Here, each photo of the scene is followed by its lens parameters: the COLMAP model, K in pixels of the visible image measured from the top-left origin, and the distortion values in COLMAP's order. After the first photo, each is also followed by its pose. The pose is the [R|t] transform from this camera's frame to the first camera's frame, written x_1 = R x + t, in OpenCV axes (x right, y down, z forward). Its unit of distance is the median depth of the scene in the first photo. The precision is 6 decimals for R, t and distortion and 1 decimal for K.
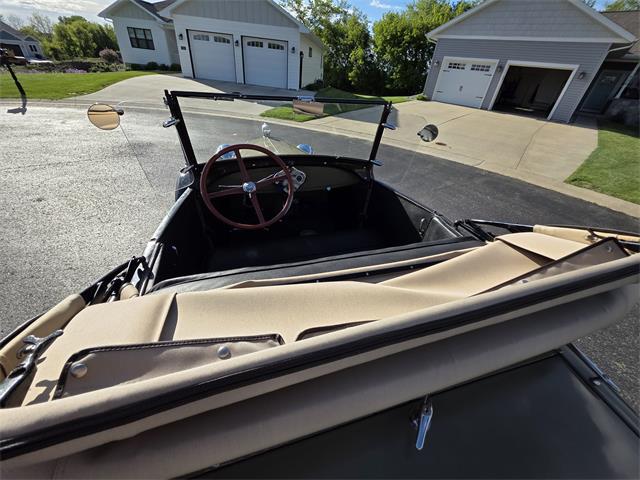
lens RADIAL K [[257.3, 0, 322.7], [0, 257.3, 238.5], [0, 0, 1]] dist [0.005111, -0.002543]
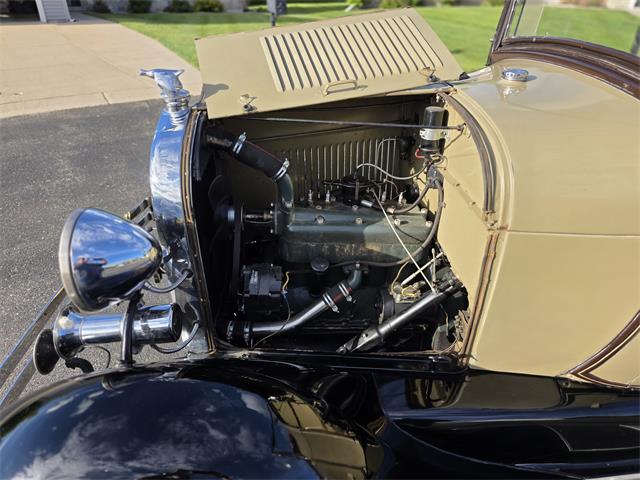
lens RADIAL K [[432.9, 0, 321.1], [0, 432.9, 243.6], [0, 0, 1]] dist [0.043123, -0.044366]
pose [[0.235174, -0.562147, 0.792896, -0.078910], [0.555685, 0.747066, 0.364838, -0.045417], [-0.797438, 0.354800, 0.488067, 0.084533]]
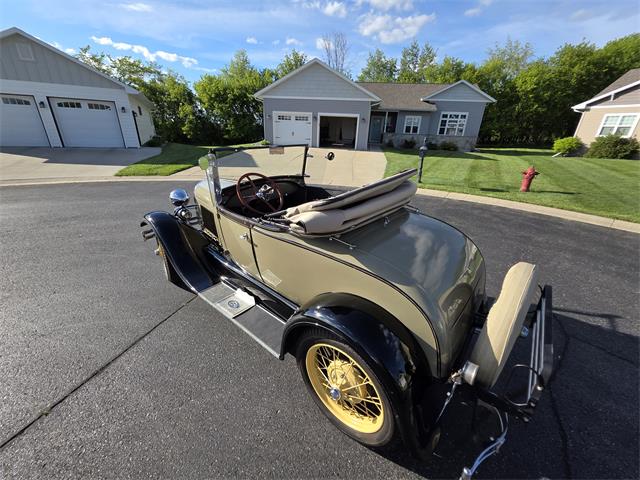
lens RADIAL K [[256.3, 0, 322.7], [0, 256.3, 239.3], [0, 0, 1]] dist [0.002504, -0.001186]
pose [[0.840022, -0.266500, 0.472589, -0.055312], [0.333102, 0.940883, -0.061506, 0.022340], [-0.428259, 0.209087, 0.879134, -0.044577]]
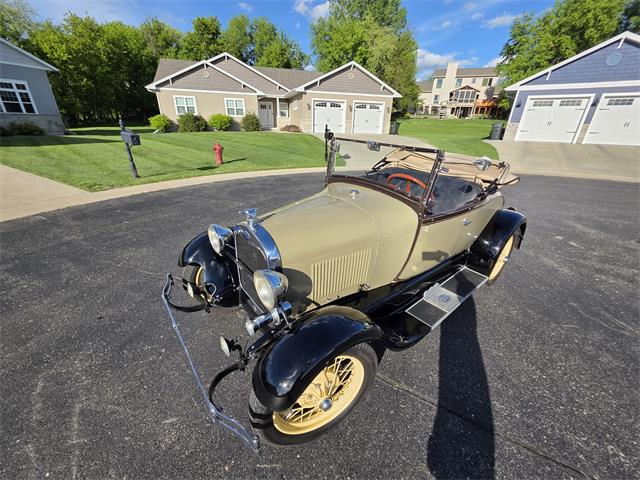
lens RADIAL K [[256.3, 0, 322.7], [0, 256.3, 239.3], [0, 0, 1]] dist [0.002504, -0.001186]
pose [[-0.375856, -0.474114, 0.796209, -0.102155], [0.461356, 0.649416, 0.604491, -0.084438], [-0.803668, 0.594537, -0.025351, 0.108693]]
